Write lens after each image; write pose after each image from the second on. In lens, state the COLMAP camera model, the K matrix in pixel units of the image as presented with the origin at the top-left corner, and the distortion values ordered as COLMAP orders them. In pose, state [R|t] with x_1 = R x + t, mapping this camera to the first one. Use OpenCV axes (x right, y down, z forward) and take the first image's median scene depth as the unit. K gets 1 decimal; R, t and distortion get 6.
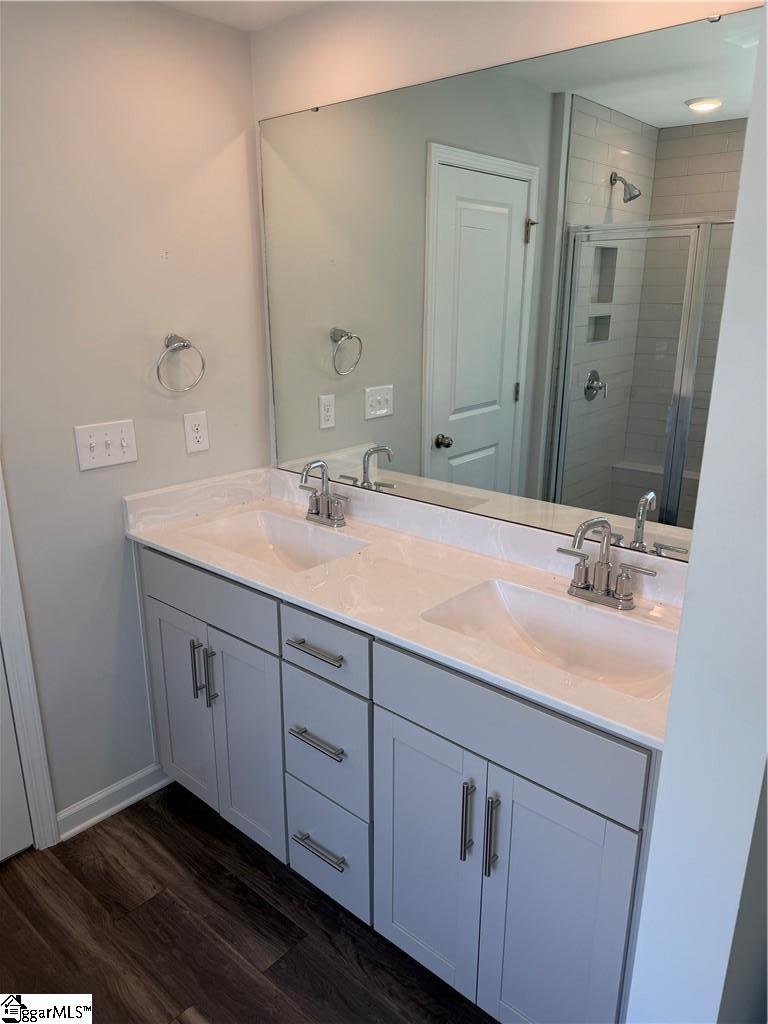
lens RADIAL K [[724.5, 0, 384.0], [0, 724.5, 512.0], [0, 0, 1]] dist [0.050175, -0.054819]
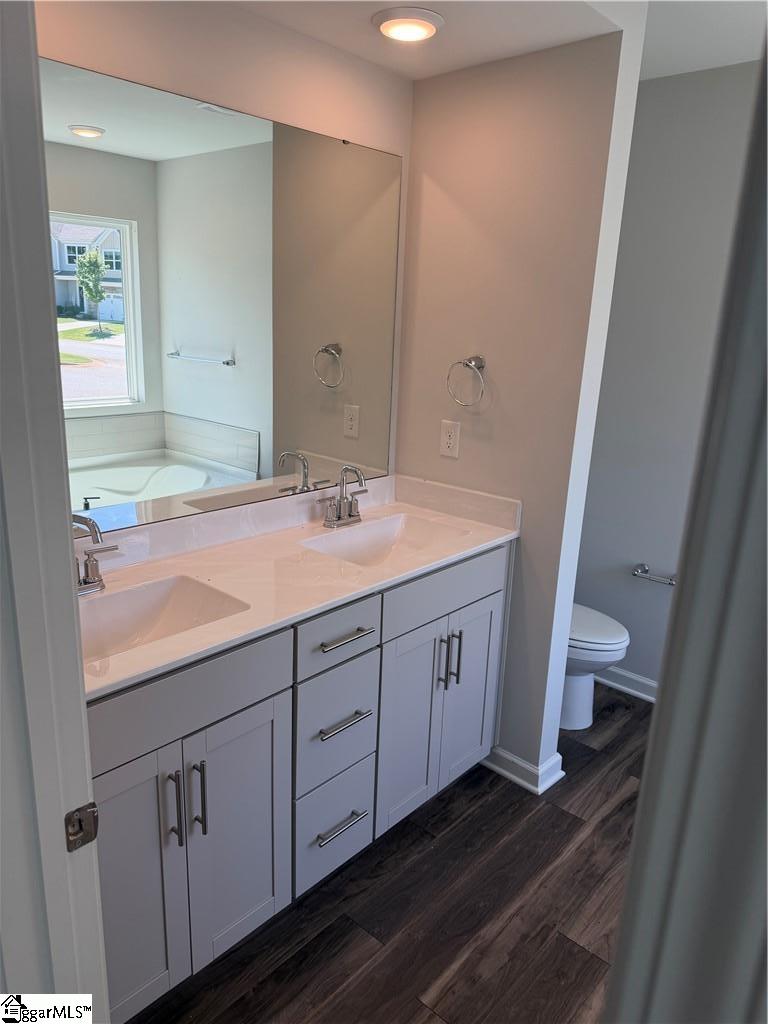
lens RADIAL K [[724.5, 0, 384.0], [0, 724.5, 512.0], [0, 0, 1]] dist [0.050175, -0.054819]
pose [[0.014348, -0.267248, 0.963521, -0.994066], [0.252971, 0.933241, 0.255082, -0.227143], [-0.967367, 0.240083, 0.080997, 0.736586]]
